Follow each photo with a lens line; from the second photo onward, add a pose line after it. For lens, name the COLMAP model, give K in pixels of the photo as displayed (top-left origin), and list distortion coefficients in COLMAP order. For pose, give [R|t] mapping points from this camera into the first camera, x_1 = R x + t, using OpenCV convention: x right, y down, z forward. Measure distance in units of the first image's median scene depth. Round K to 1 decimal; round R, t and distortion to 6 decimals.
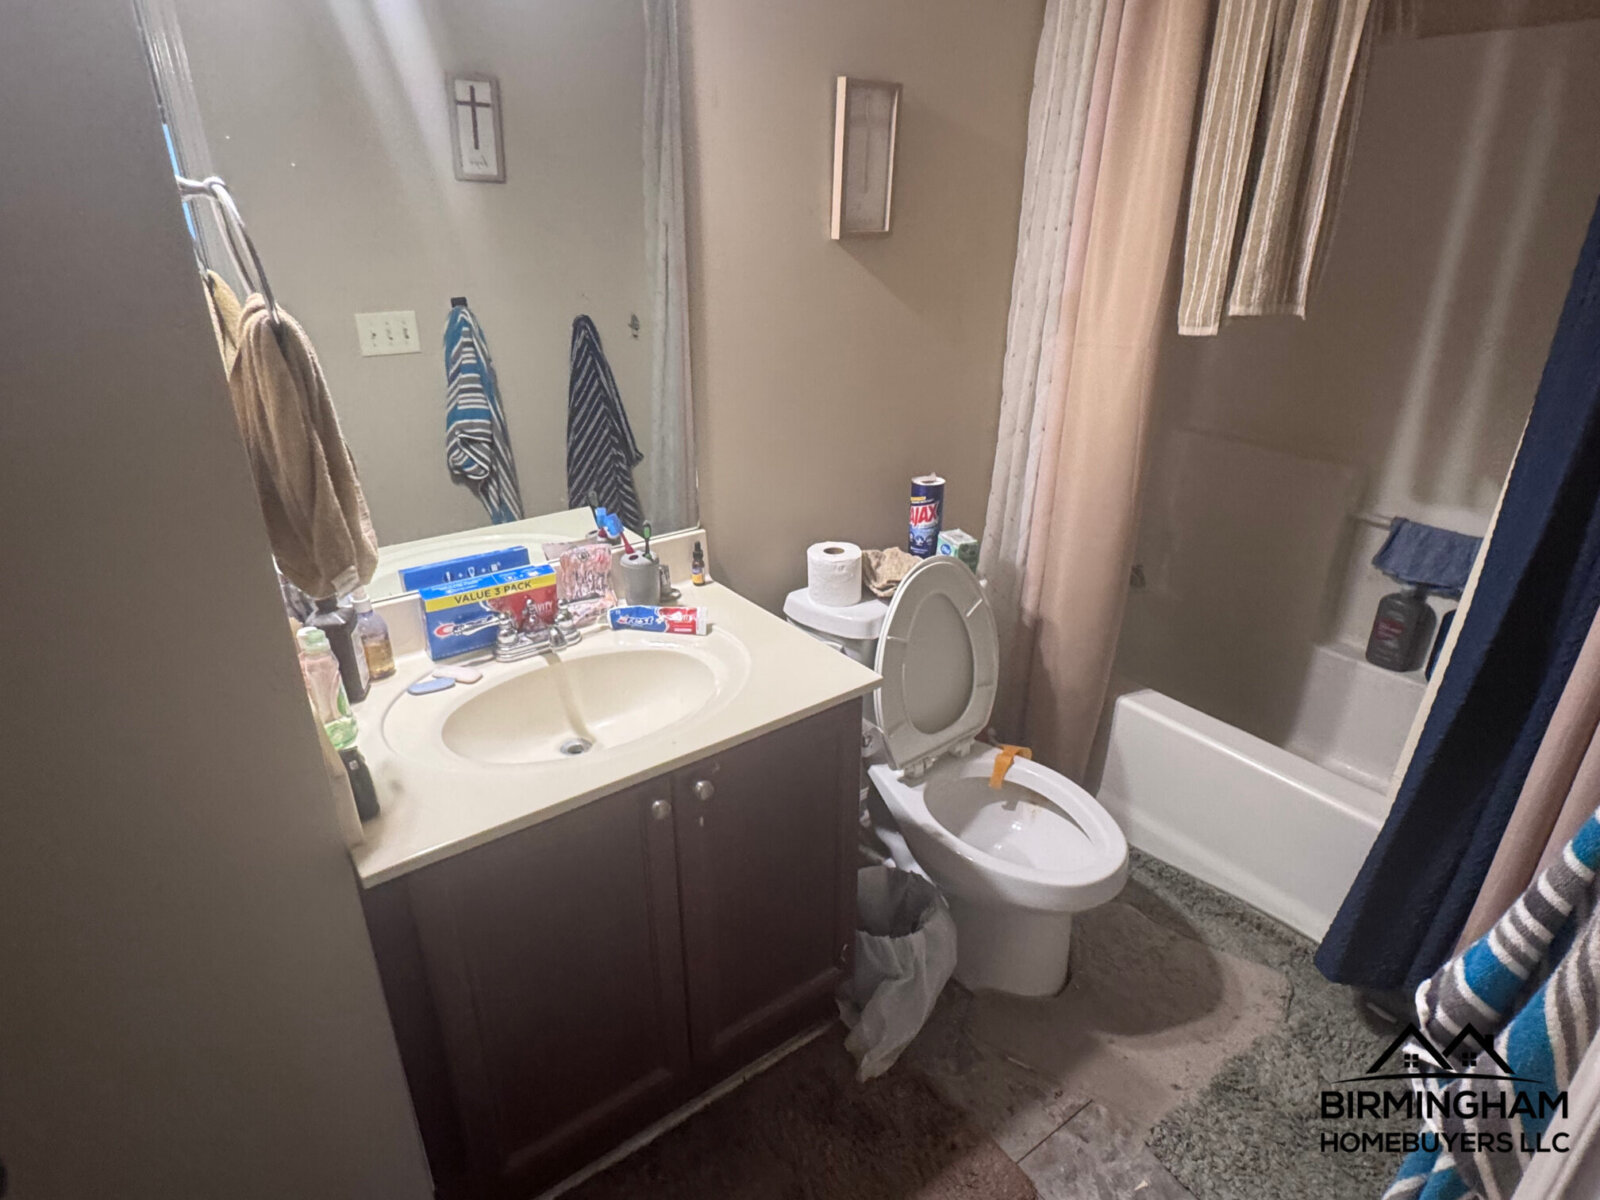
lens RADIAL K [[897.2, 0, 793.7], [0, 897.2, 603.4], [0, 0, 1]] dist [-0.005247, 0.003157]
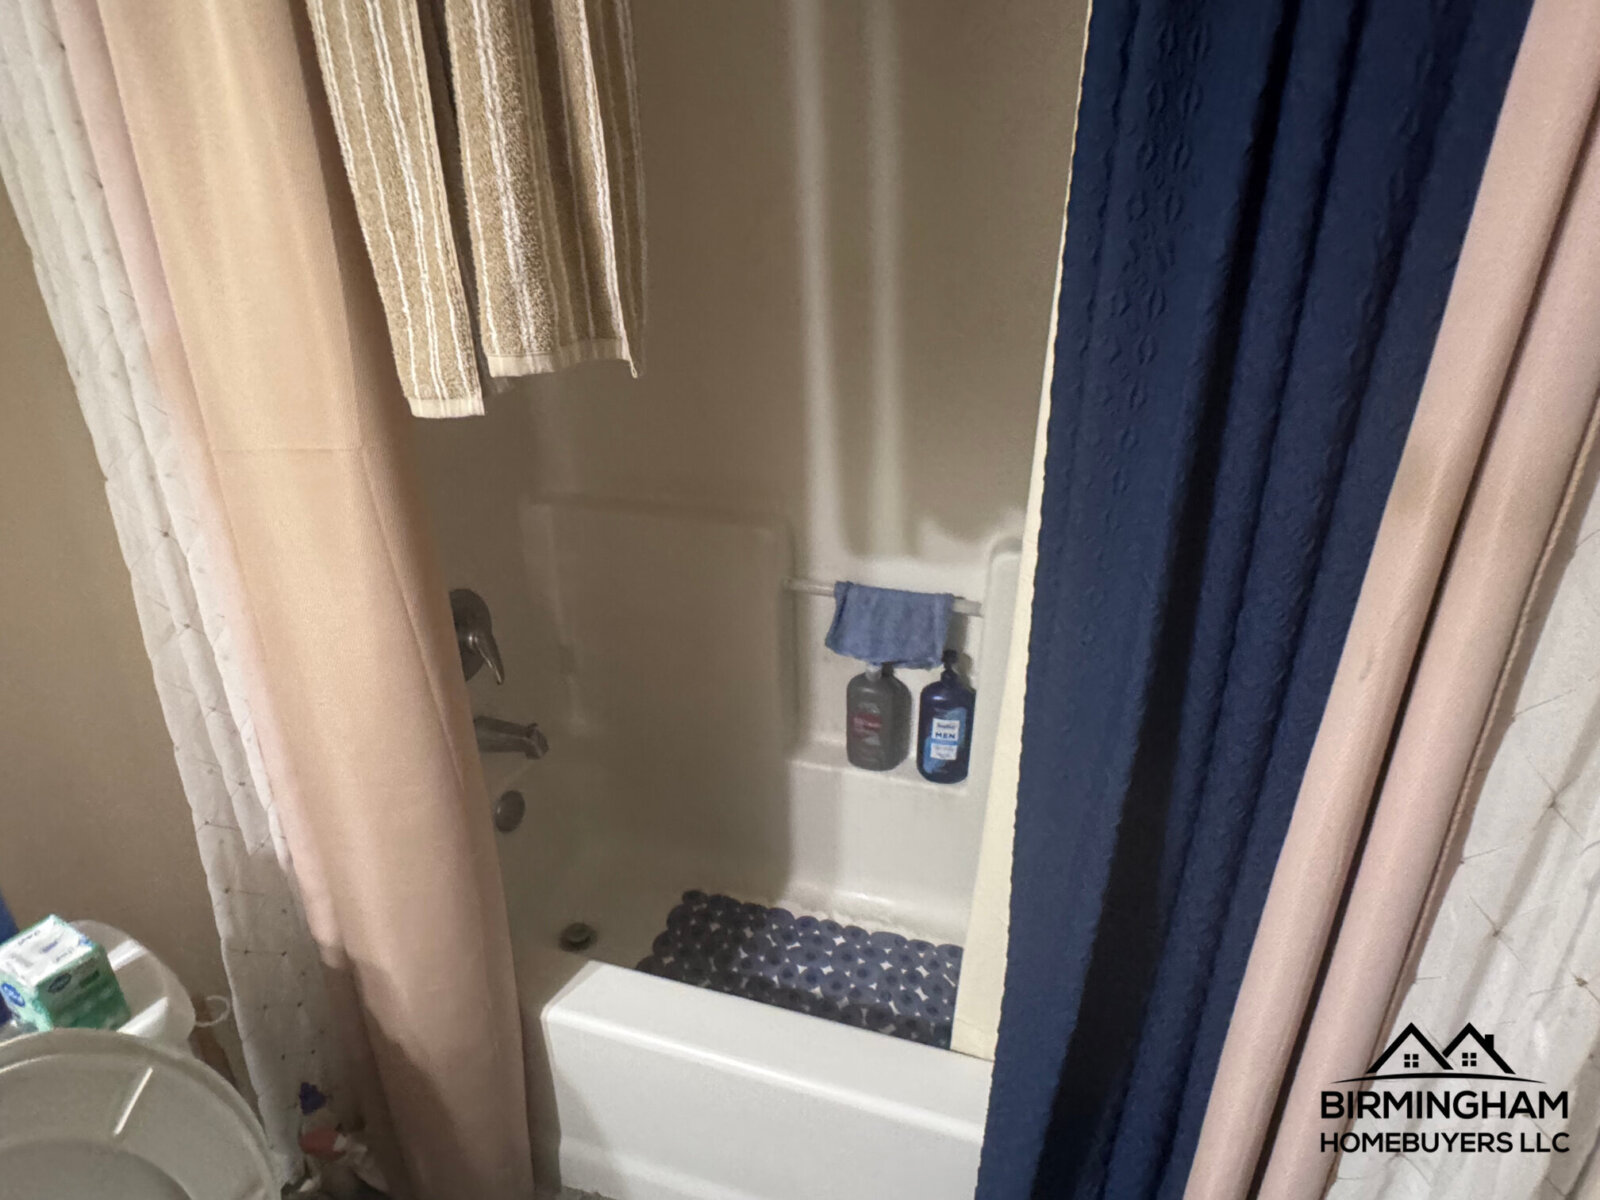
lens RADIAL K [[897.2, 0, 804.5], [0, 897.2, 600.8], [0, 0, 1]] dist [-0.005247, 0.003157]
pose [[0.805003, -0.259666, 0.533427, 0.260396], [0.249635, 0.963913, 0.092494, -0.162697], [-0.538194, 0.058704, 0.840774, 0.407167]]
